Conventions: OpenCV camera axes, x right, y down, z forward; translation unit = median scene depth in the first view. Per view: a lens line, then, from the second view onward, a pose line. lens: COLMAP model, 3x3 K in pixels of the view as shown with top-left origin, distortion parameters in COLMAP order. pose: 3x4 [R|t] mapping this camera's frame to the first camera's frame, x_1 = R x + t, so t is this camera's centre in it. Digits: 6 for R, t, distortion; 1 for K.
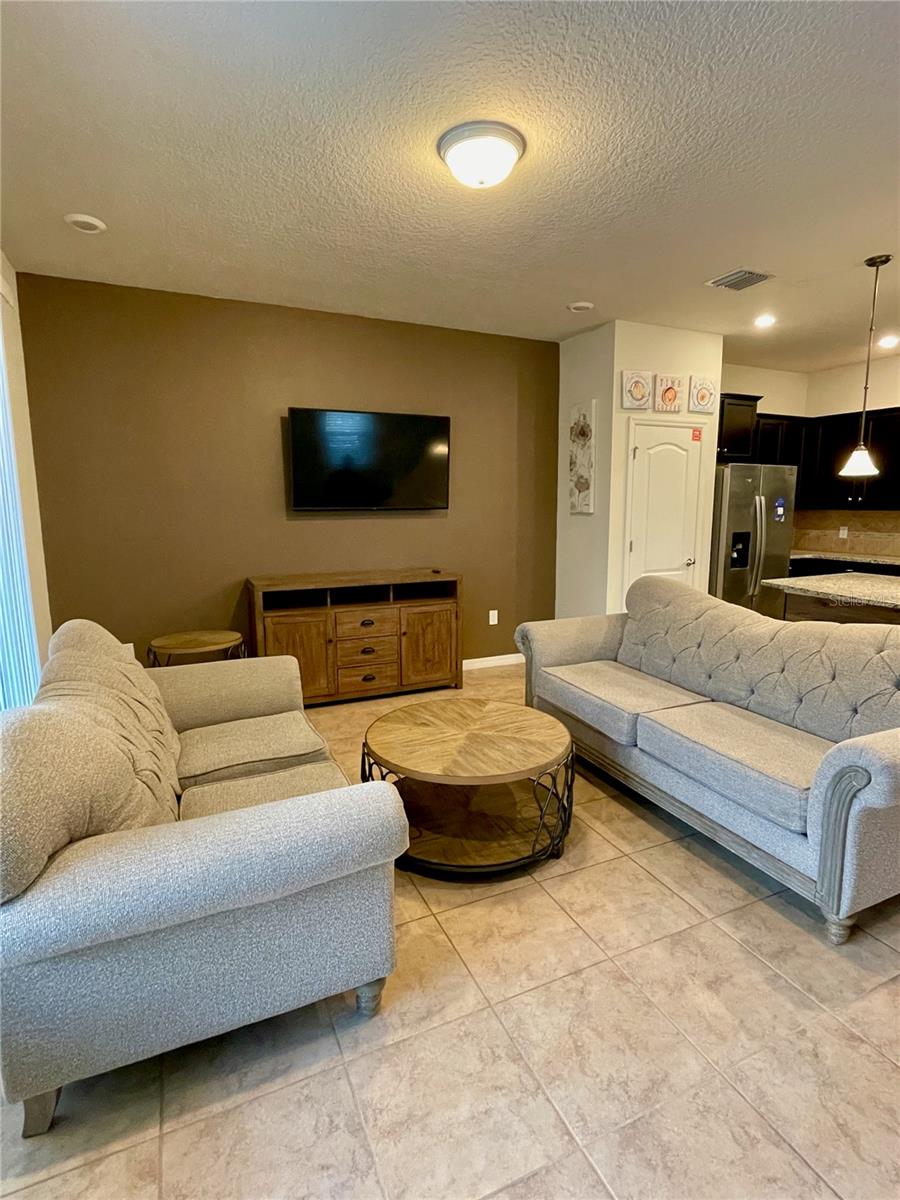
lens RADIAL K [[600.1, 0, 452.3], [0, 600.1, 596.4], [0, 0, 1]] dist [-0.002539, -0.000370]
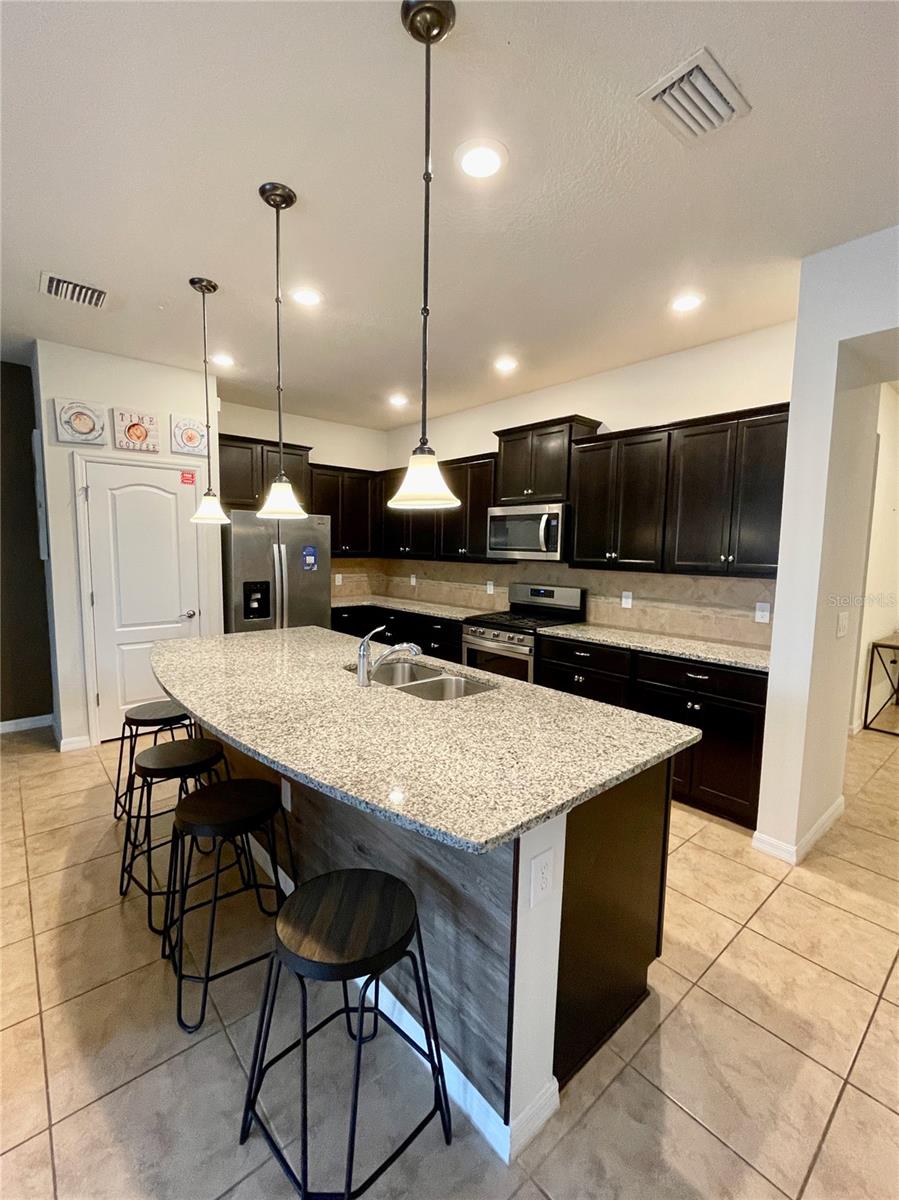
lens RADIAL K [[519.5, 0, 452.0], [0, 519.5, 598.3], [0, 0, 1]] dist [-0.000366, -0.000415]
pose [[0.959950, -0.006676, 0.280093, 0.583857], [0.021283, 0.998565, -0.049140, -0.034332], [-0.279363, 0.053134, 0.958714, 0.121874]]
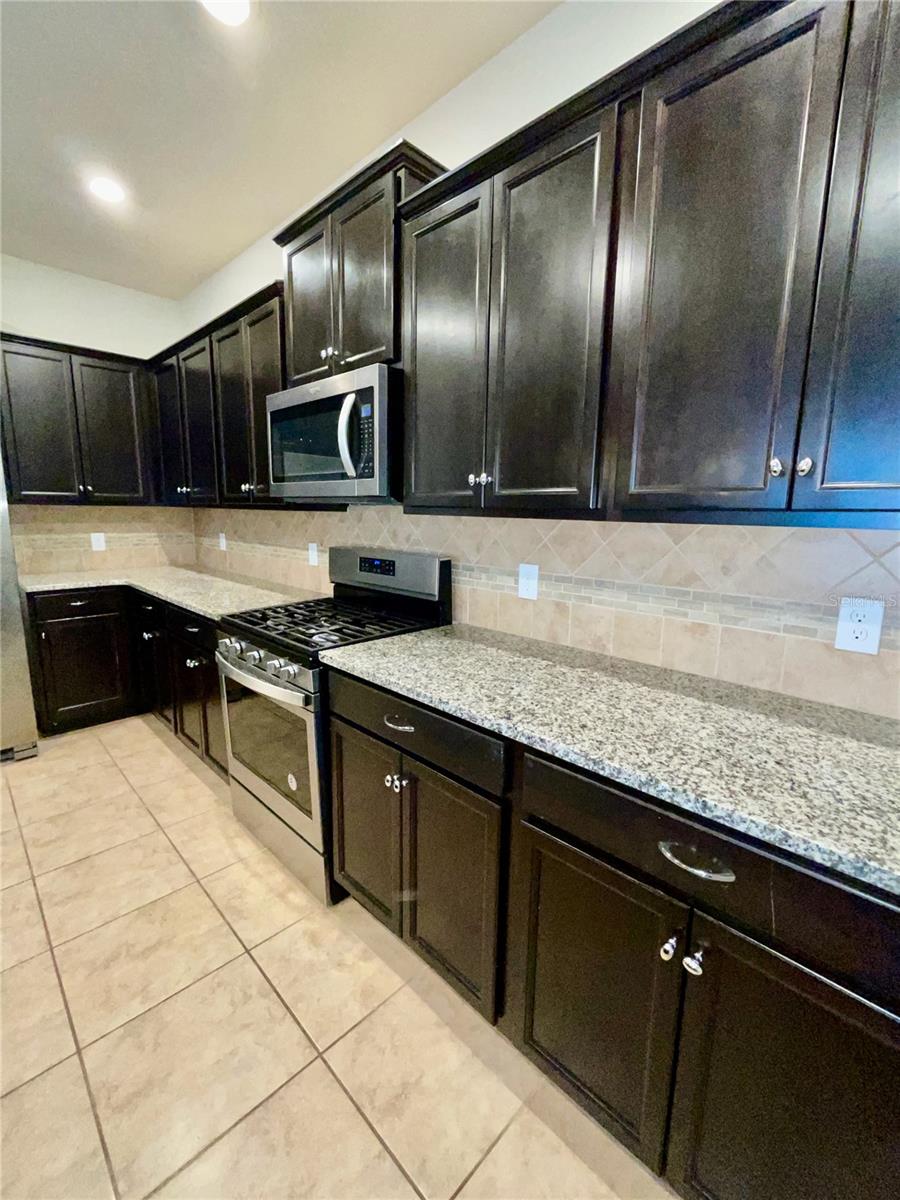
lens RADIAL K [[496.9, 0, 452.1], [0, 496.9, 597.6], [0, 0, 1]] dist [-0.000813, -0.000341]
pose [[0.937251, -0.040976, 0.346239, 0.886306], [0.032901, 0.999033, 0.029171, -0.065832], [-0.347100, -0.015949, 0.937693, 0.489826]]
